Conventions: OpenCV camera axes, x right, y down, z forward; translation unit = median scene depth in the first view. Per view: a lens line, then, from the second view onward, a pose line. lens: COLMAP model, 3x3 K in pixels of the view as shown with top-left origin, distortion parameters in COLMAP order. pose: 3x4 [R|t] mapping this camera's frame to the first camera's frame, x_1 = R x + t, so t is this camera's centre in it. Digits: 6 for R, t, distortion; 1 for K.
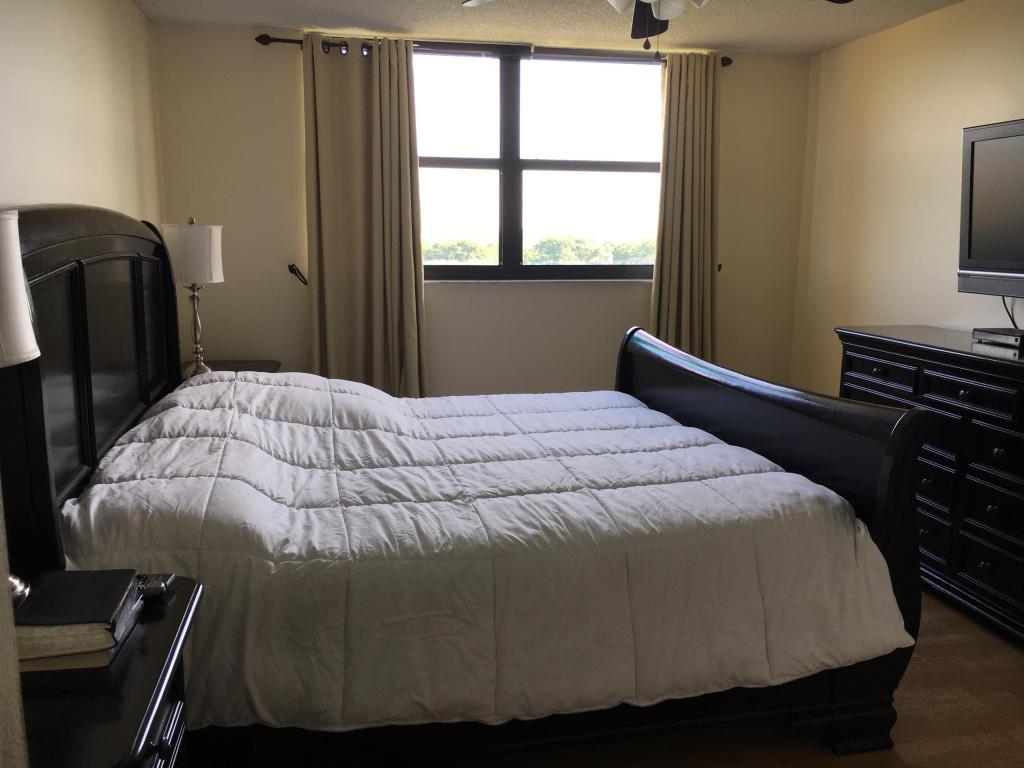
lens RADIAL K [[878.0, 0, 517.7], [0, 878.0, 386.4], [0, 0, 1]] dist [0.074955, -0.095337]
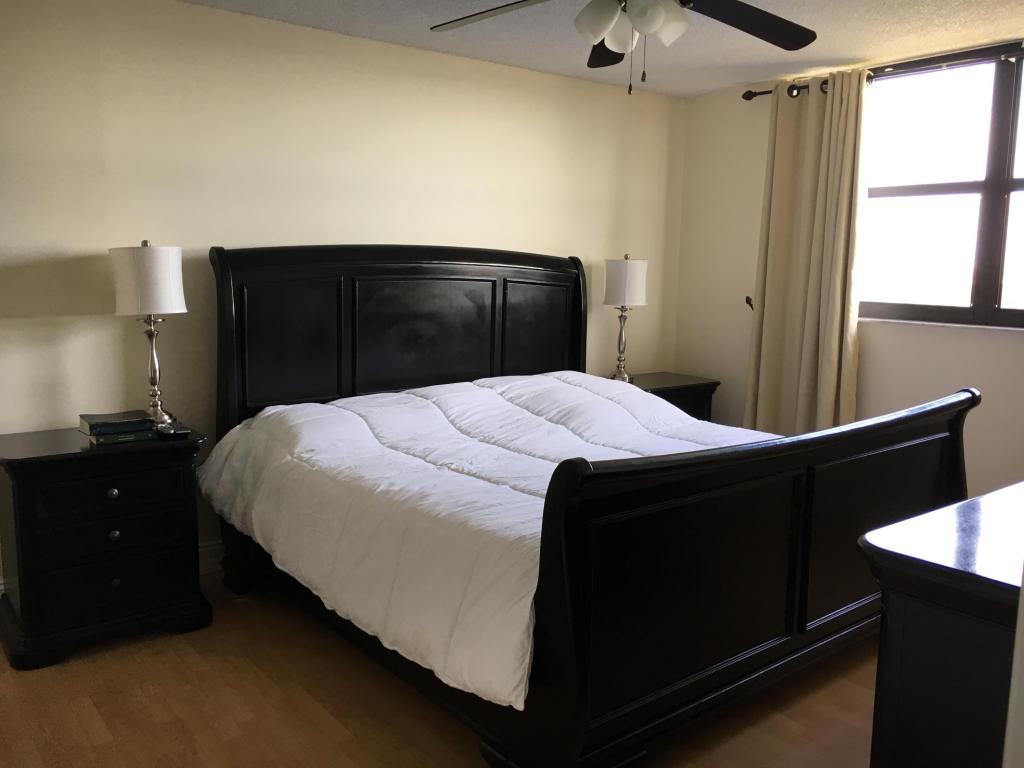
lens RADIAL K [[878.0, 0, 514.0], [0, 878.0, 383.0], [0, 0, 1]] dist [0.074955, -0.095337]
pose [[0.436760, 0.125526, -0.890777, 0.613091], [-0.169183, 0.984009, 0.055712, -0.045212], [0.883526, 0.126372, 0.451013, 0.274835]]
